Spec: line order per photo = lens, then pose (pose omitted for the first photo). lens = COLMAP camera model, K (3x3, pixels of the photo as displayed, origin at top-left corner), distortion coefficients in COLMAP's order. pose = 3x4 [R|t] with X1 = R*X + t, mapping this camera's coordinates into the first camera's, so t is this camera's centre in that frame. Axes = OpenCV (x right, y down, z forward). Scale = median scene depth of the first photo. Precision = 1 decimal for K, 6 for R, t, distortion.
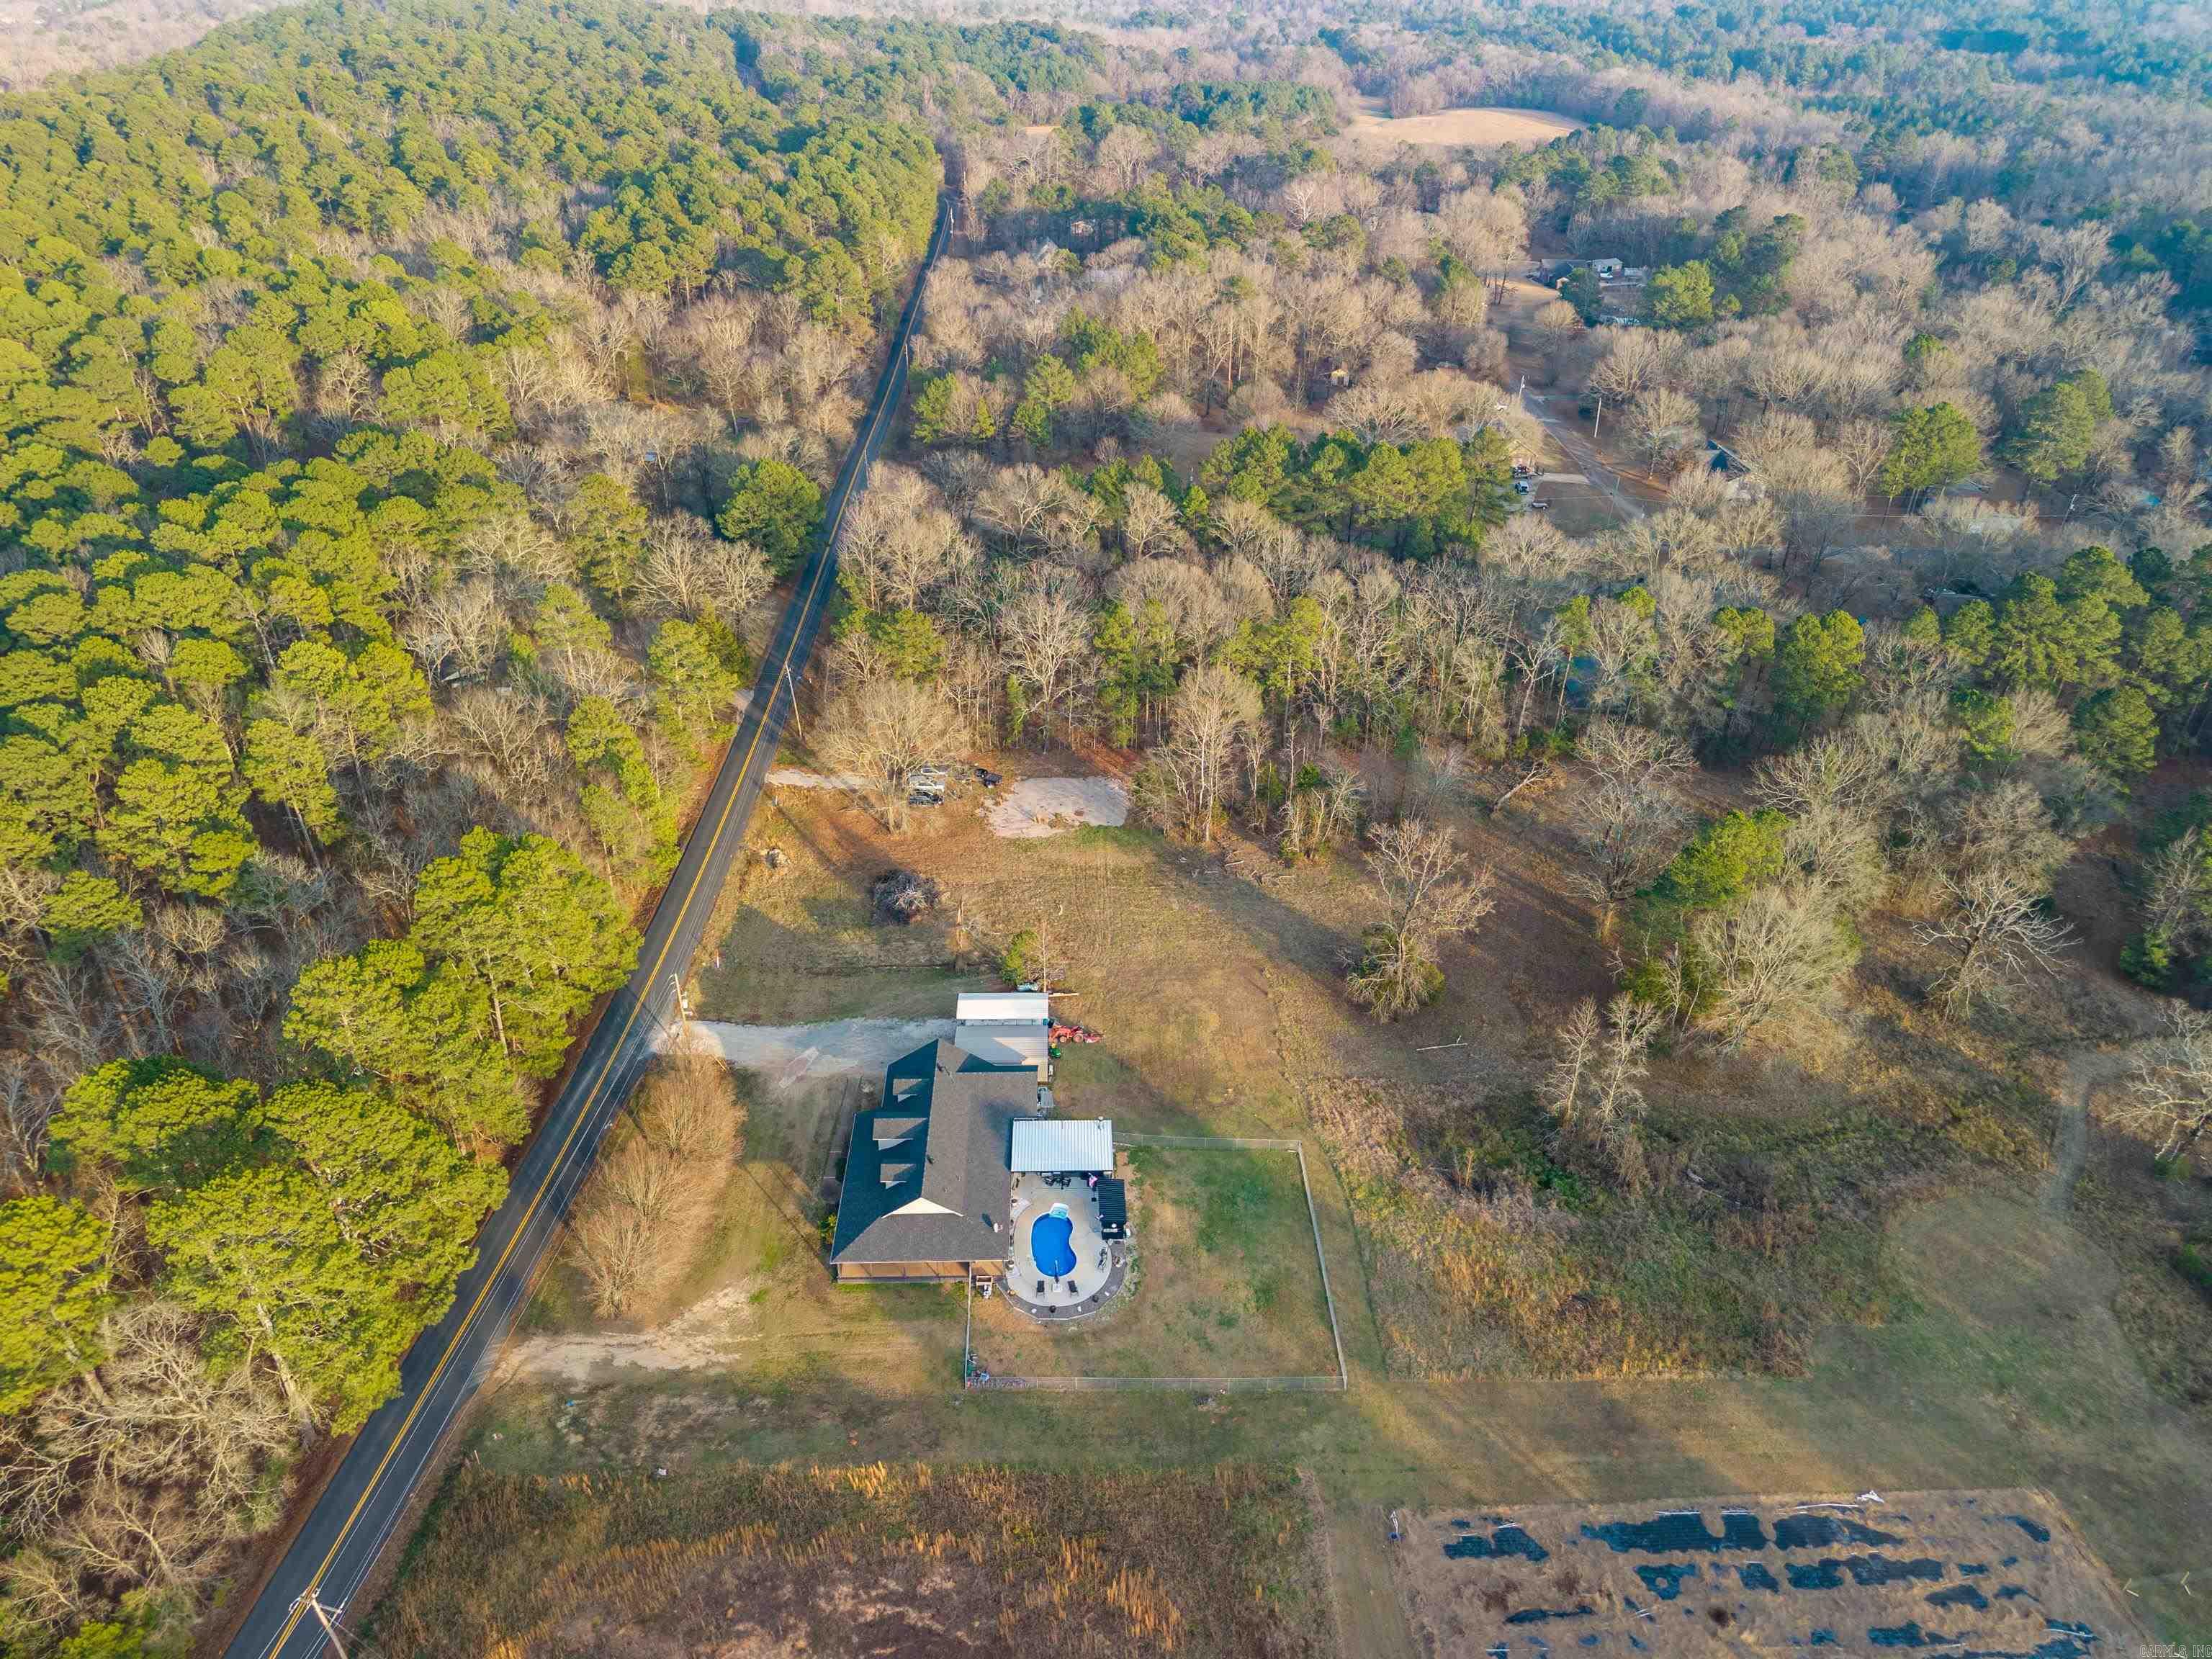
lens RADIAL K [[1508.7, 0, 1112.1], [0, 1508.7, 821.4], [0, 0, 1]] dist [0.010454, -0.001664]
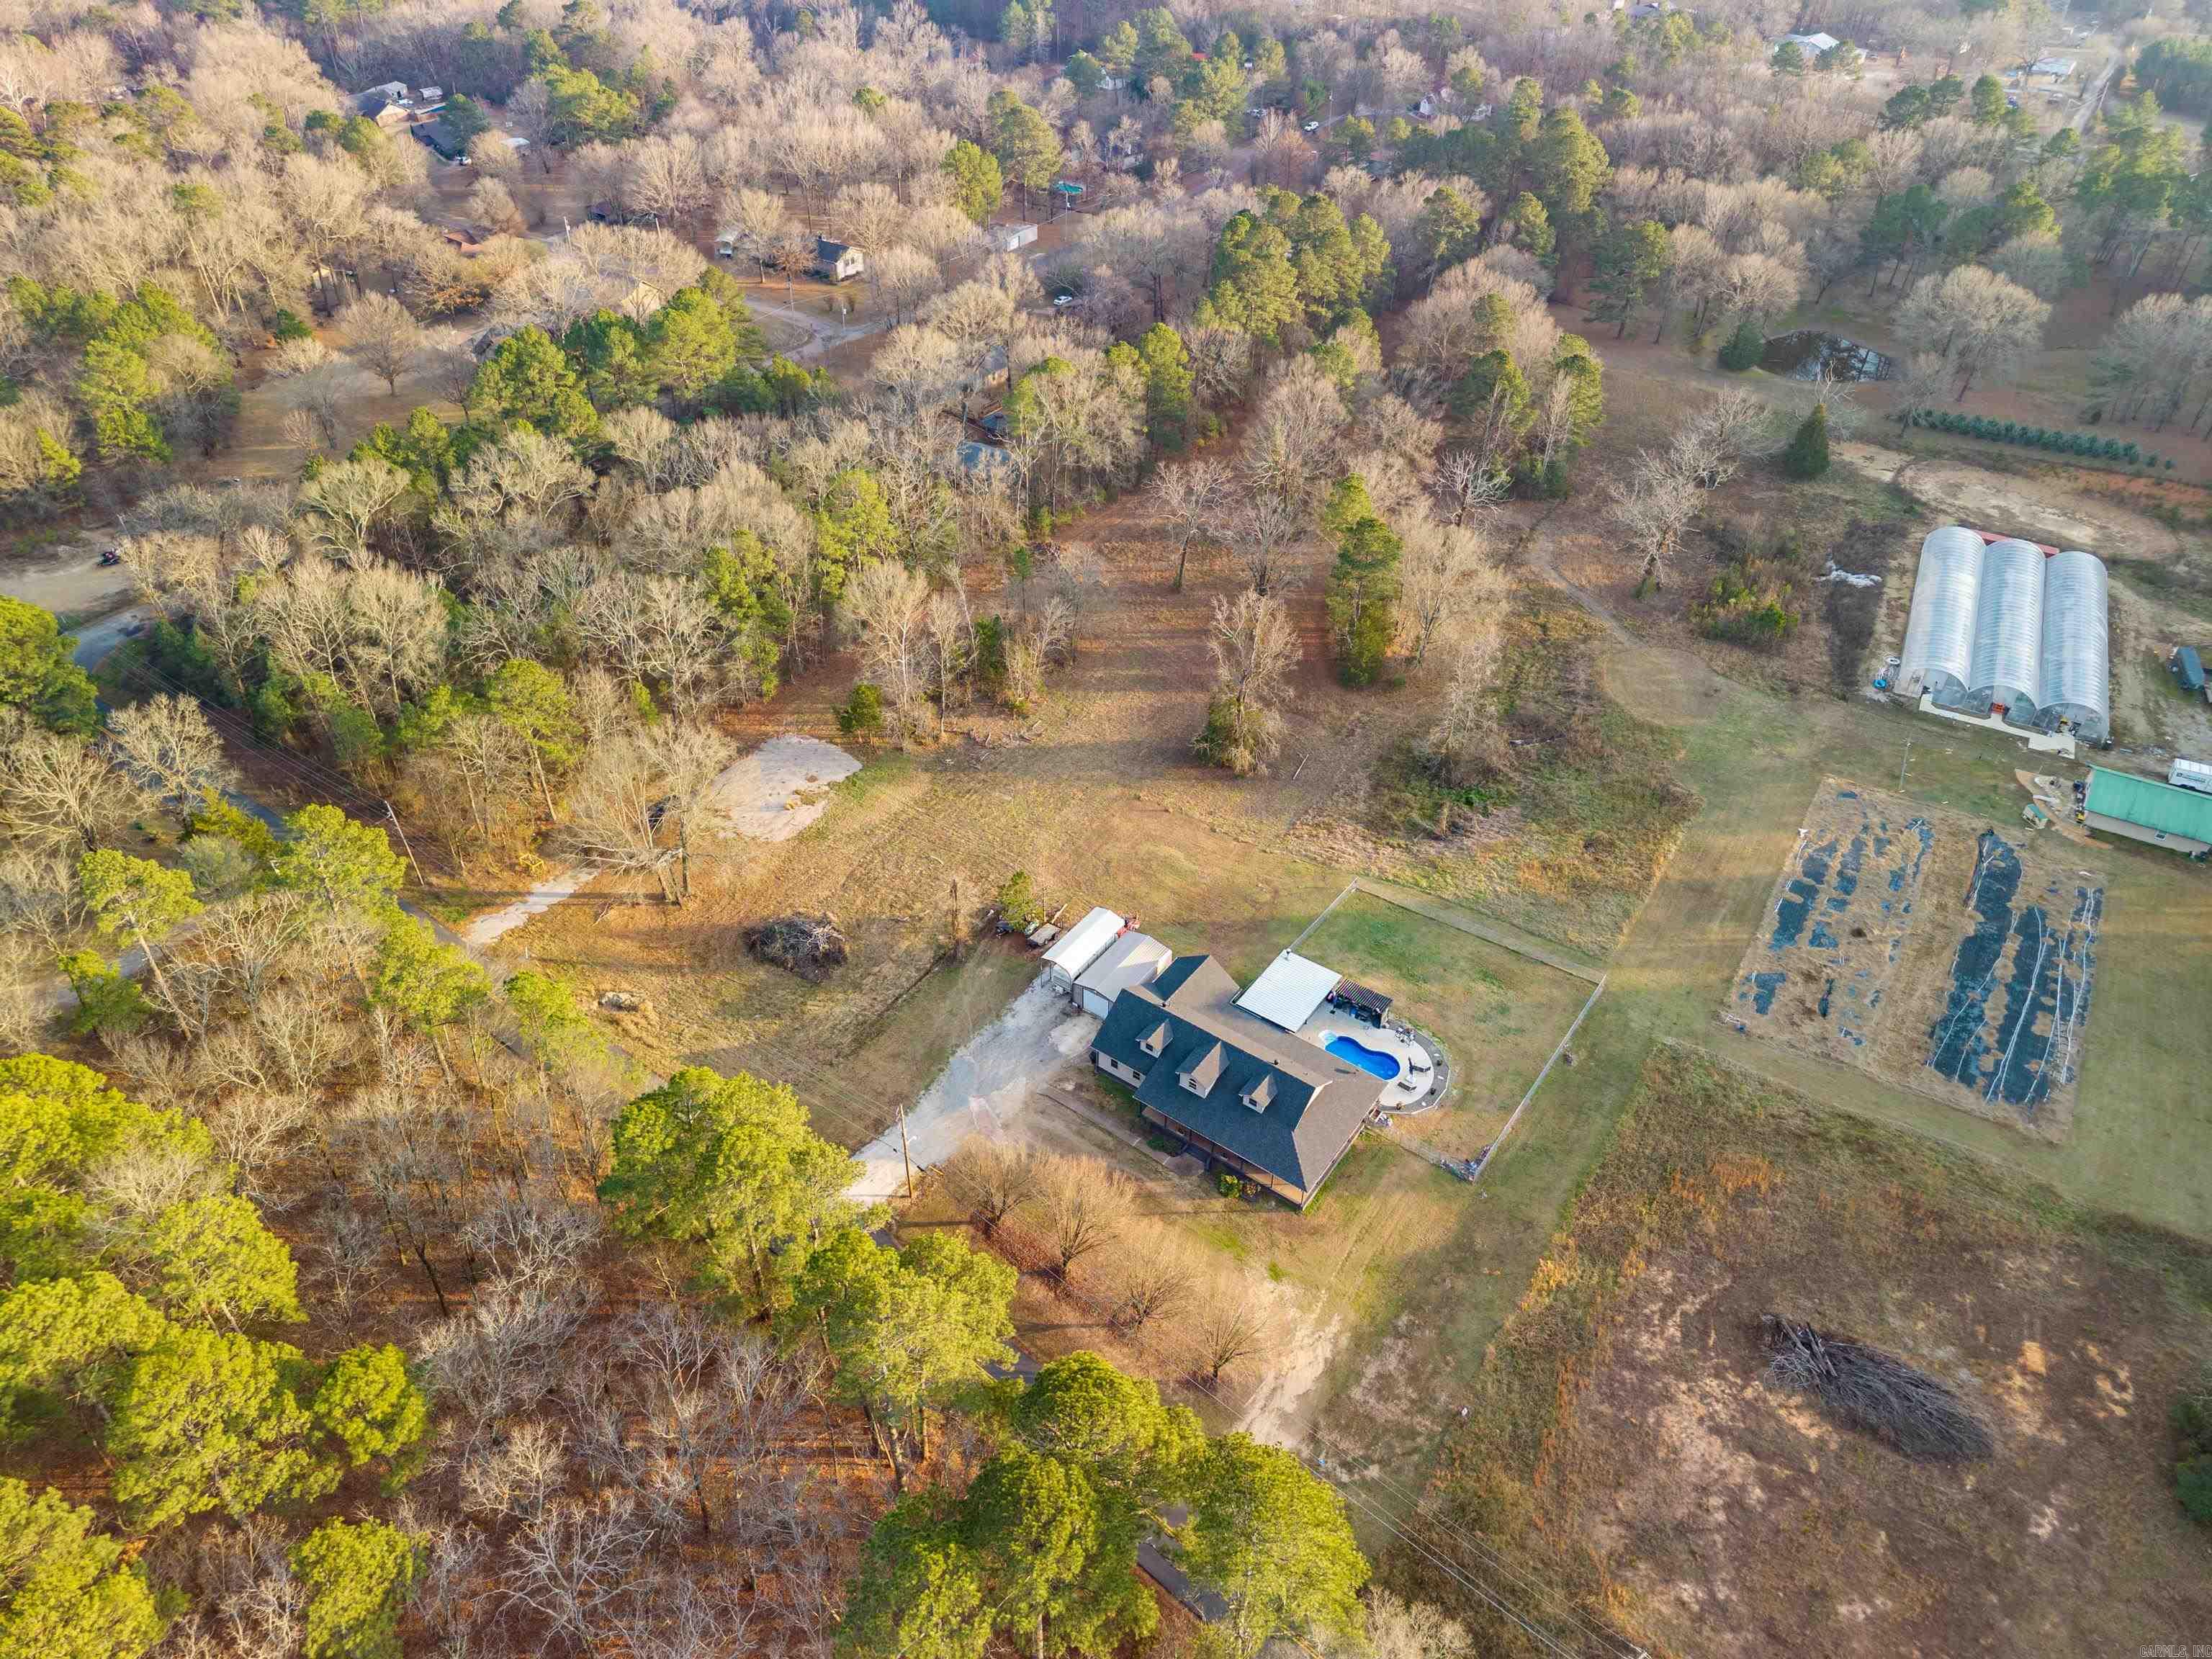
lens RADIAL K [[1508.7, 0, 1108.8], [0, 1508.7, 832.3], [0, 0, 1]] dist [0.010454, -0.001664]
pose [[0.591325, -0.501708, 0.631366, -0.789064], [0.425536, 0.859164, 0.284176, -0.250015], [-0.685021, 0.100629, 0.721540, 0.370596]]
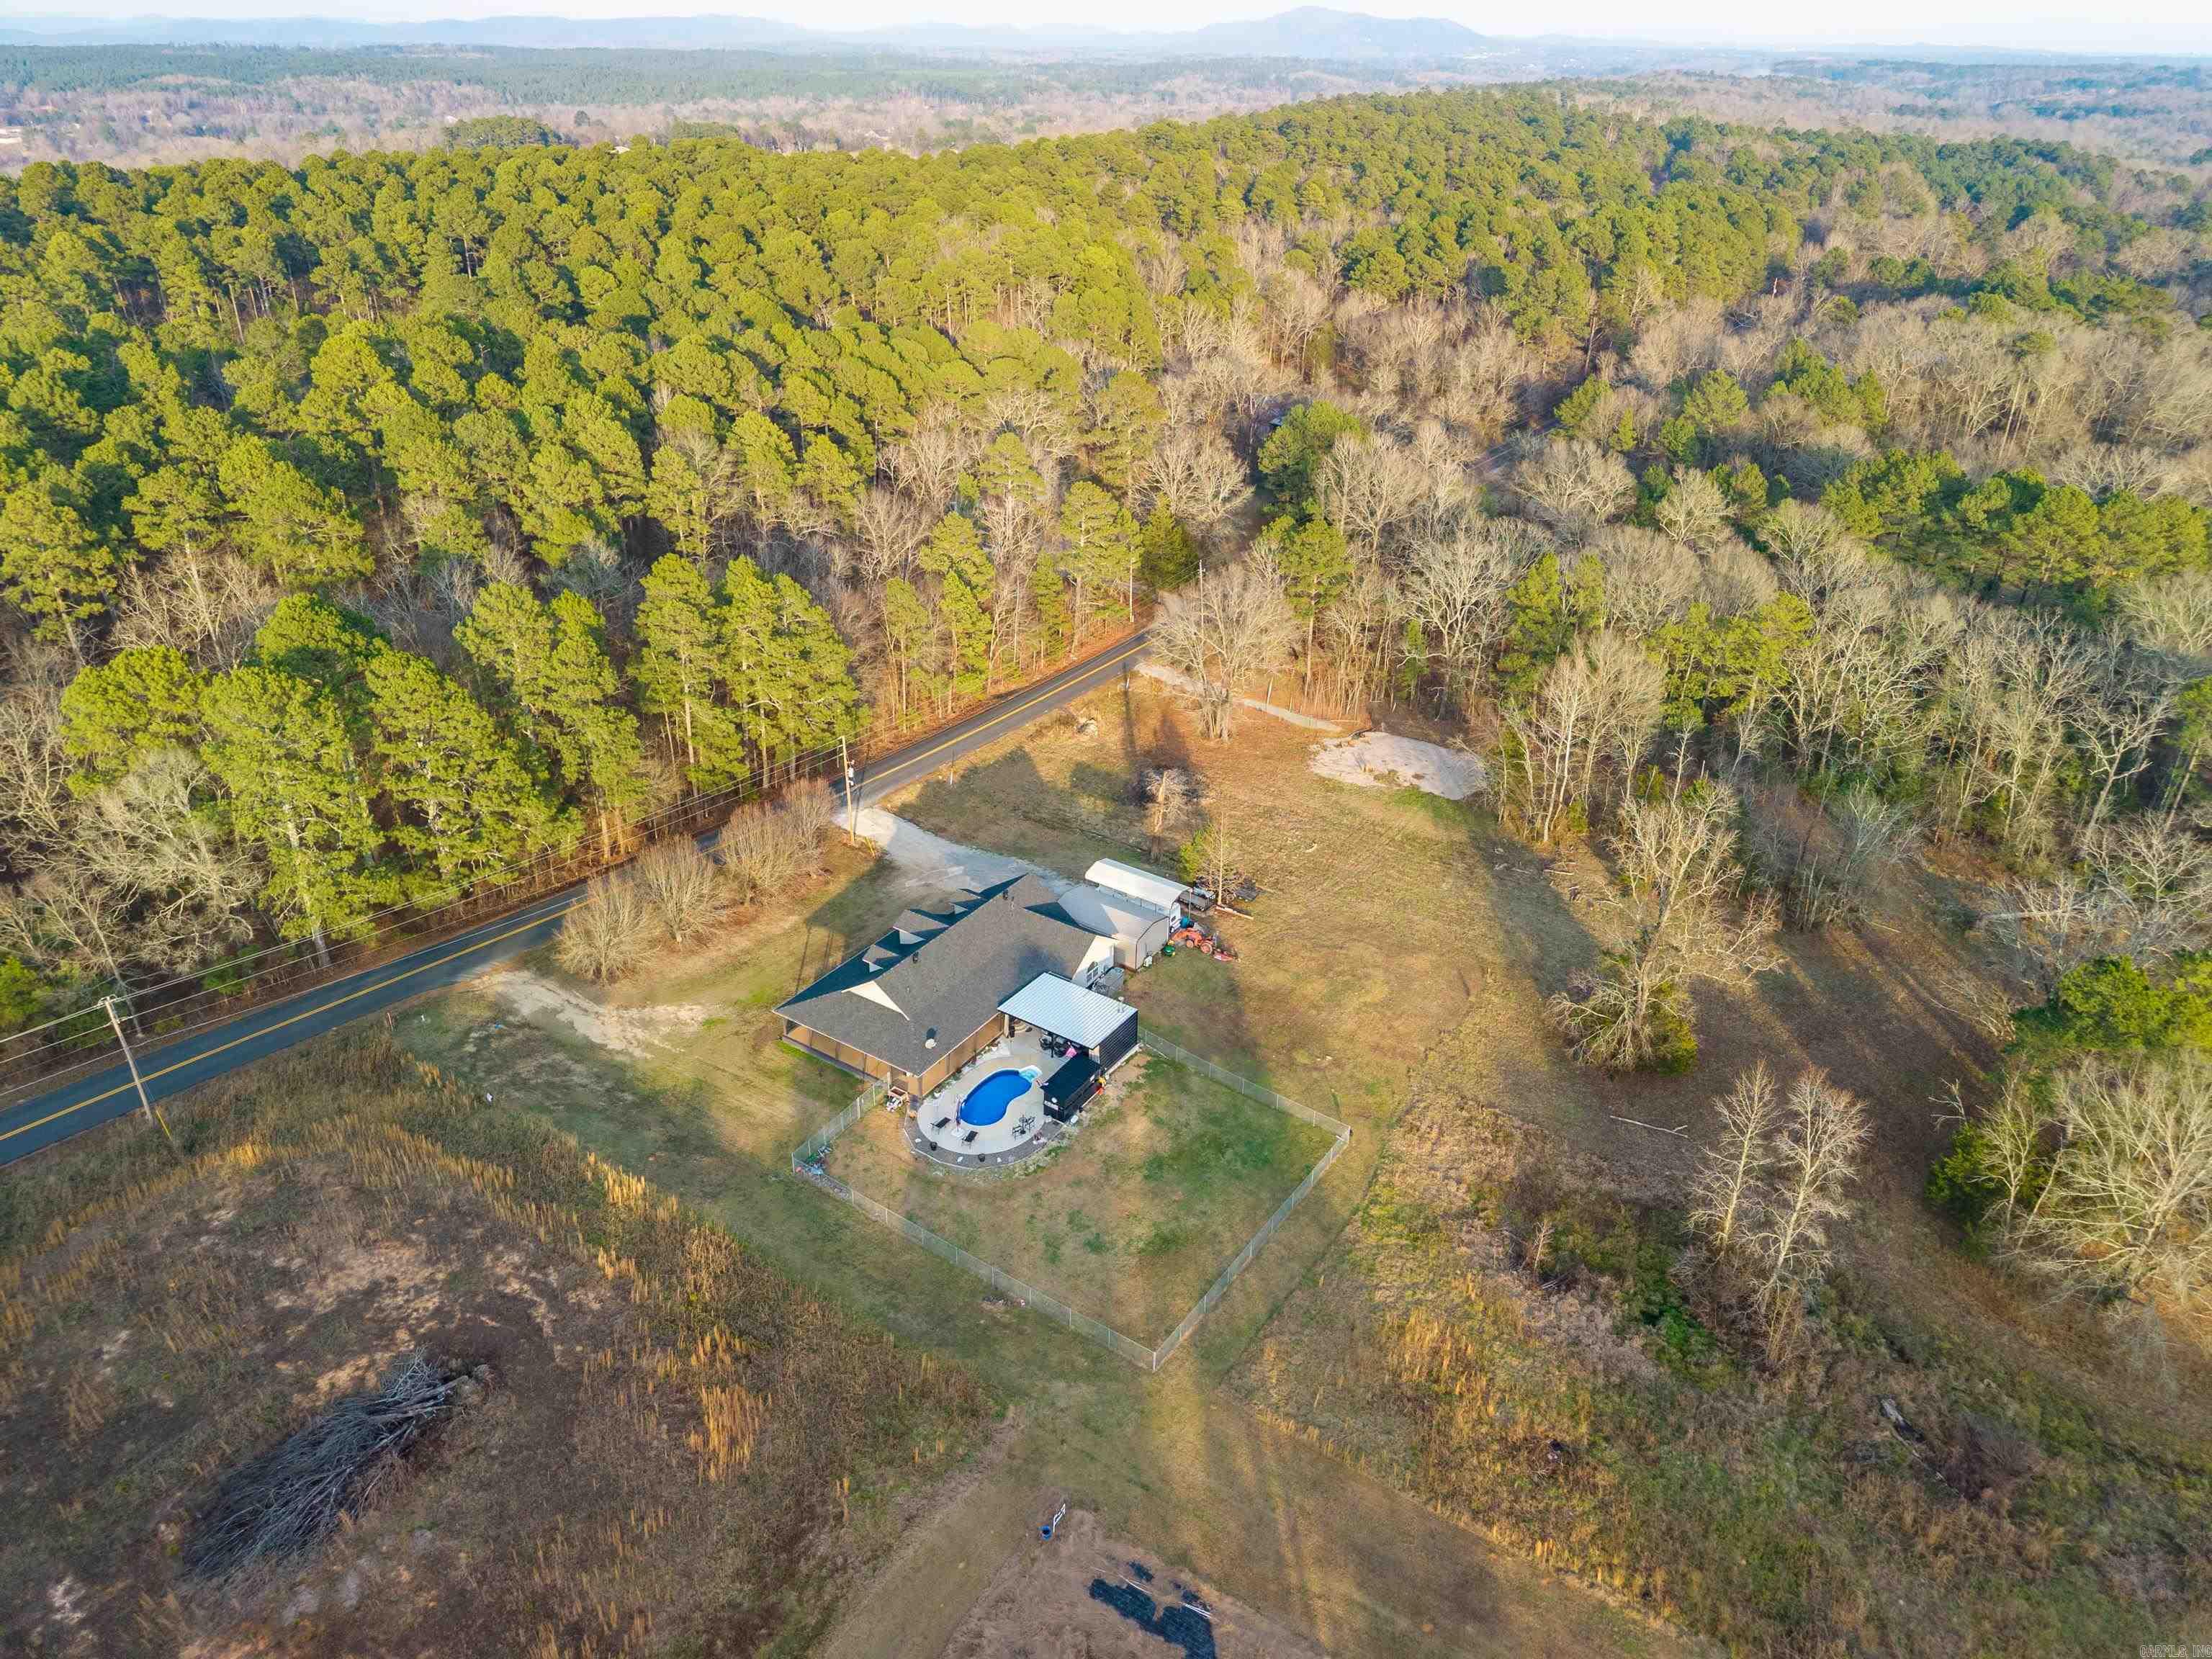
lens RADIAL K [[1508.7, 0, 1103.3], [0, 1508.7, 834.4], [0, 0, 1]] dist [0.010454, -0.001664]
pose [[0.811579, 0.270426, -0.517890, 0.446148], [-0.315327, 0.948982, 0.001384, 0.127122], [0.491843, 0.162181, 0.855446, 0.296447]]
